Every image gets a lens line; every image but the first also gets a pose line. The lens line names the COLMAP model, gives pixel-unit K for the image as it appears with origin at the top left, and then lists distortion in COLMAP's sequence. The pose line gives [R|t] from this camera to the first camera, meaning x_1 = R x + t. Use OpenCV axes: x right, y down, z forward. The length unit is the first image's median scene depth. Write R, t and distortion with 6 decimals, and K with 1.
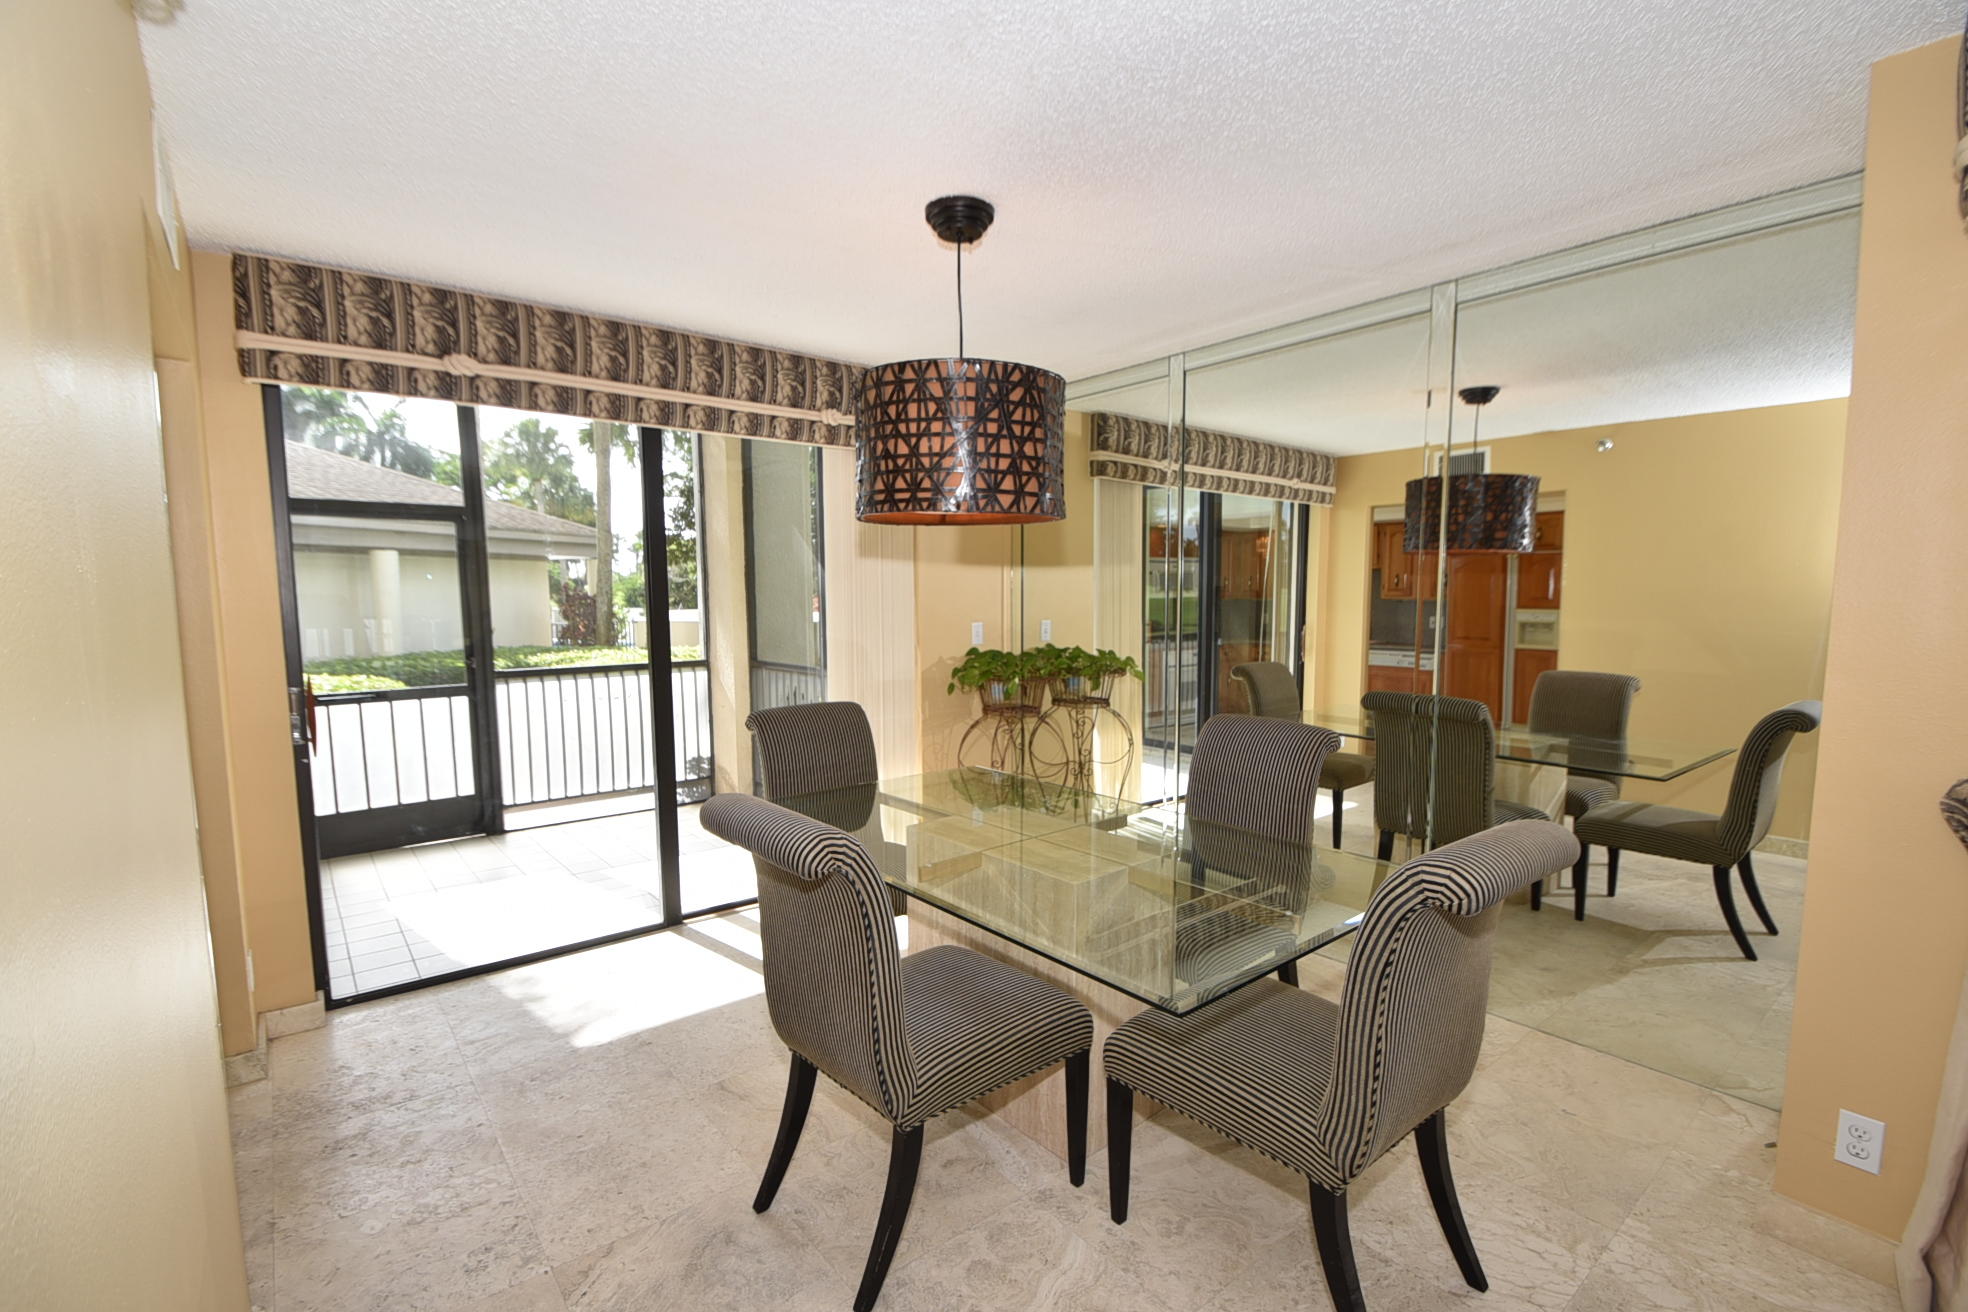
lens RADIAL K [[866.1, 0, 973.0], [0, 866.1, 683.2], [0, 0, 1]] dist [0.012988, -0.018208]
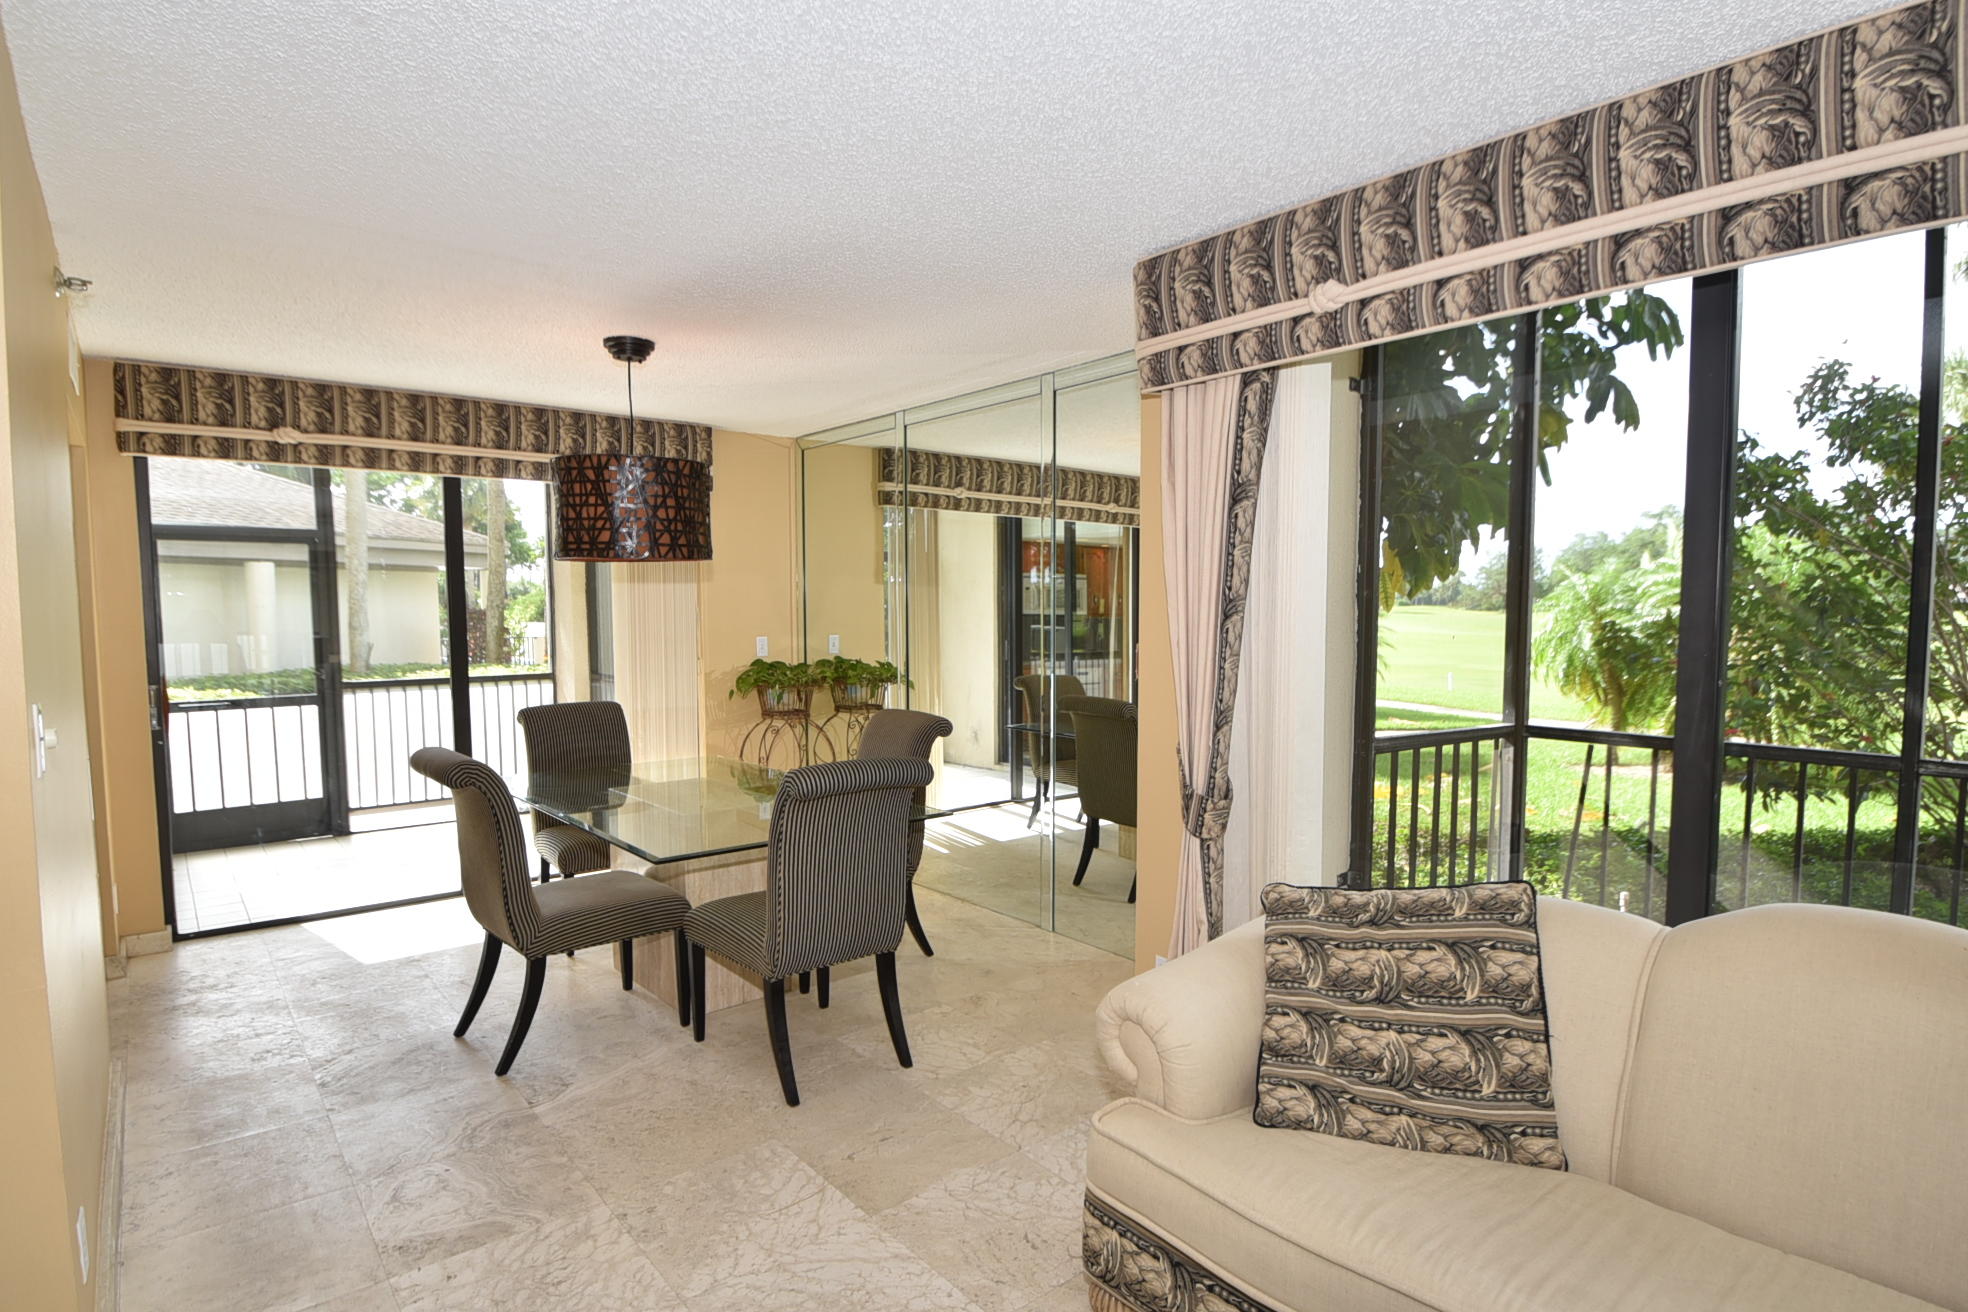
lens RADIAL K [[1026.8, 0, 973.8], [0, 1026.8, 684.5], [0, 0, 1]] dist [-0.001932, -0.017341]
pose [[0.999983, 0.000910, 0.005777, 0.359341], [-0.000758, 0.999653, -0.026313, 0.035626], [-0.005799, 0.026308, 0.999637, -0.435988]]
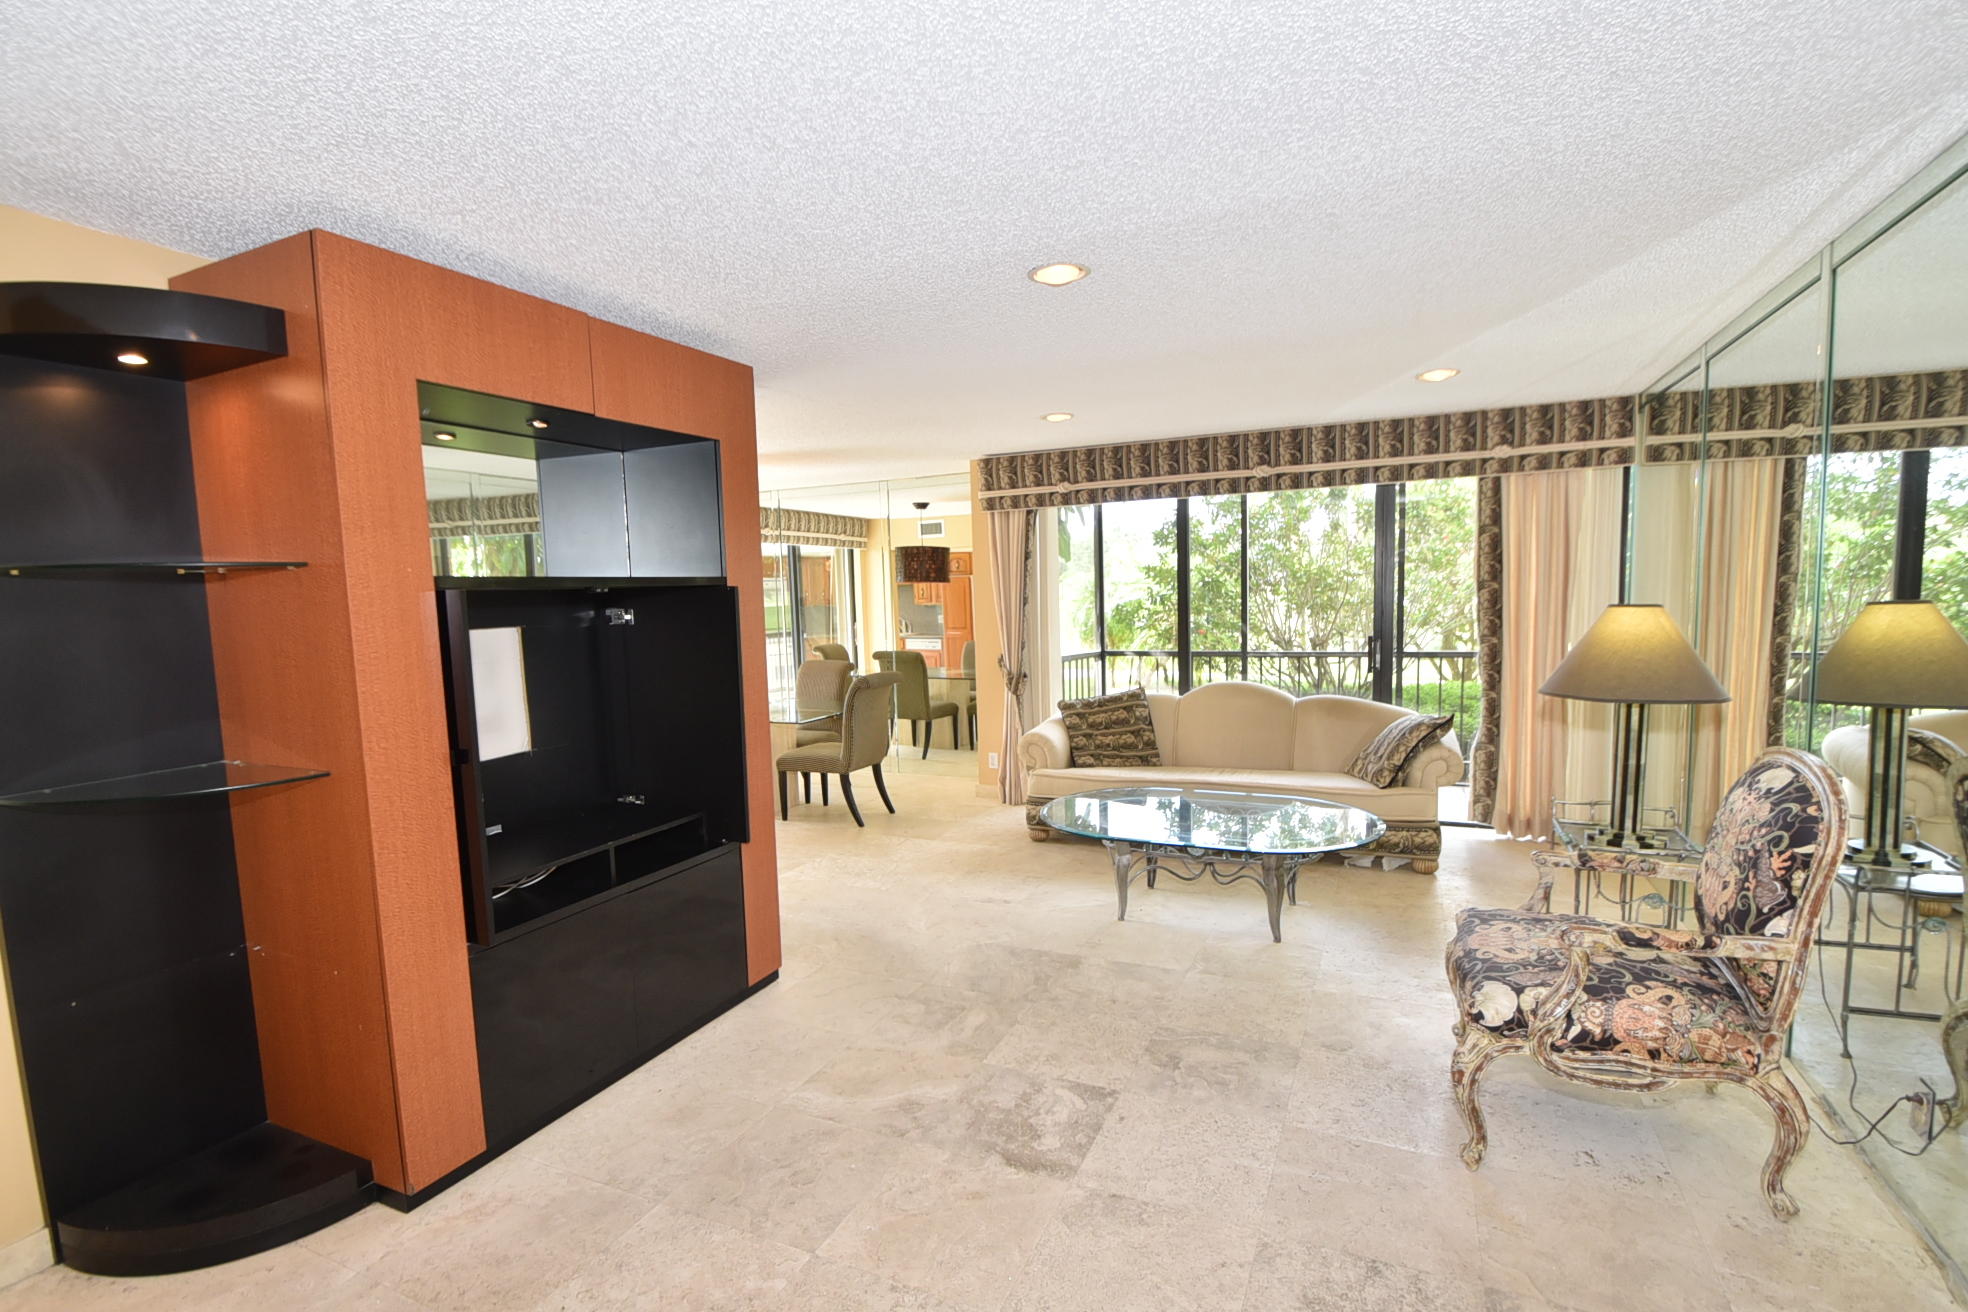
lens RADIAL K [[933.3, 0, 977.3], [0, 933.3, 683.3], [0, 0, 1]] dist [0.002029, -0.000475]
pose [[0.895301, -0.063660, 0.440890, -0.362087], [0.067735, 0.997682, 0.006508, 0.098856], [-0.440283, 0.024037, 0.897537, -1.264641]]
